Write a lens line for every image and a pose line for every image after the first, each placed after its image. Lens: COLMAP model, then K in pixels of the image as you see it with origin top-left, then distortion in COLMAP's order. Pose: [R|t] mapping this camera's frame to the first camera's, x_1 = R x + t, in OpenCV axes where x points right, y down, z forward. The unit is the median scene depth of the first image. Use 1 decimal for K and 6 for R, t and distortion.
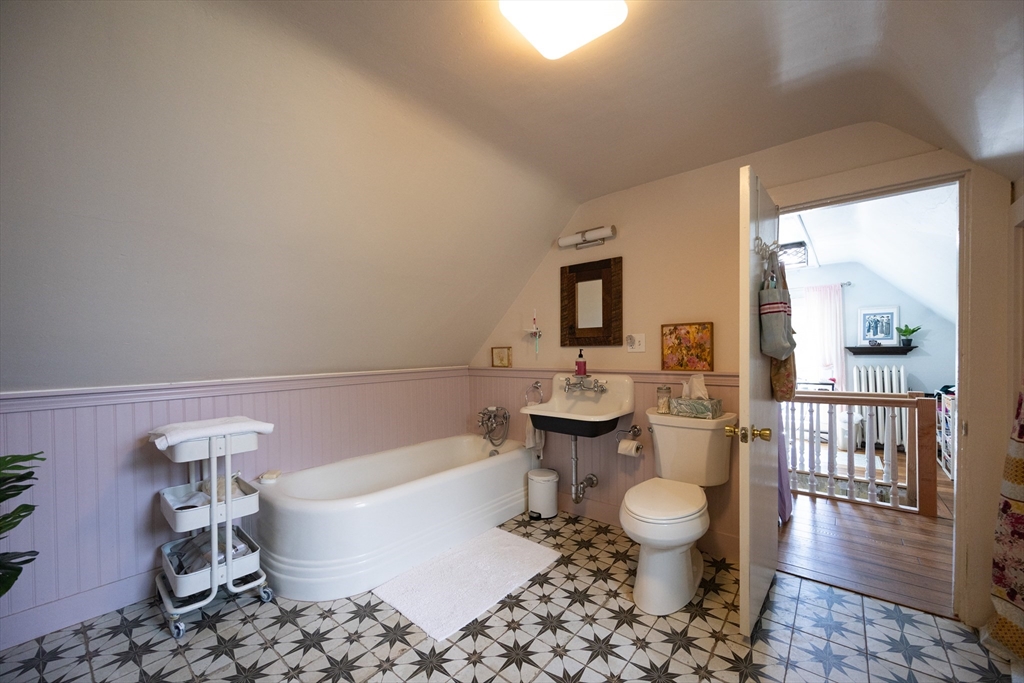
lens RADIAL K [[399.8, 0, 516.6], [0, 399.8, 356.5], [0, 0, 1]] dist [-0.000959, -0.000090]
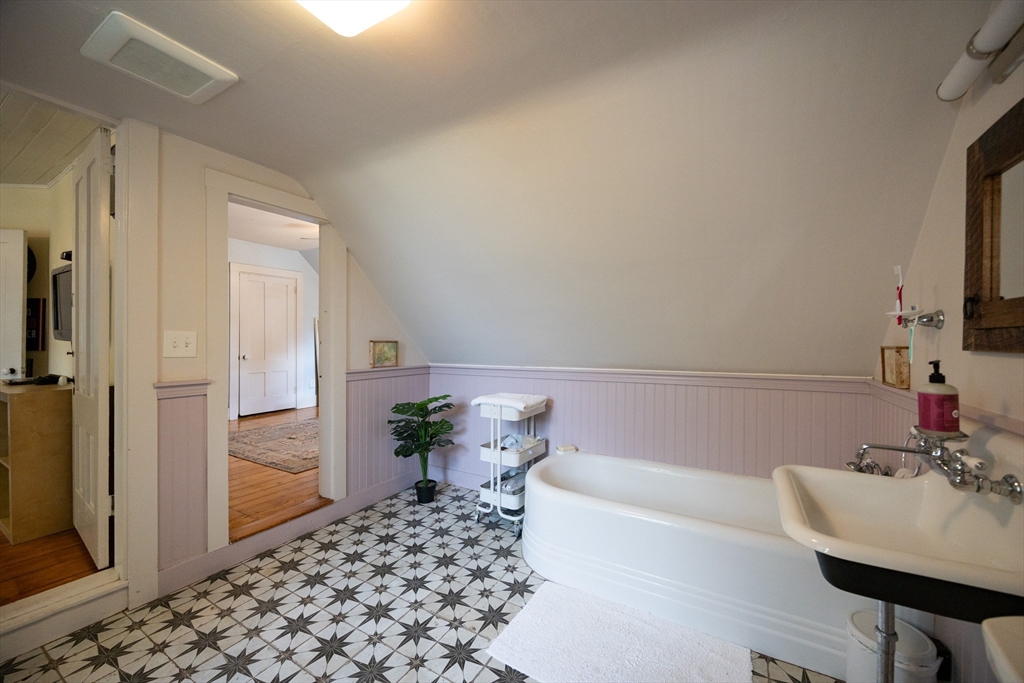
lens RADIAL K [[394.0, 0, 520.6], [0, 394.0, 337.5], [0, 0, 1]] dist [-0.002568, -0.000087]
pose [[0.157780, 0.003232, -0.987469, 0.856651], [-0.017210, 0.999852, 0.000523, -0.061838], [0.987324, 0.016912, 0.157812, 1.026422]]
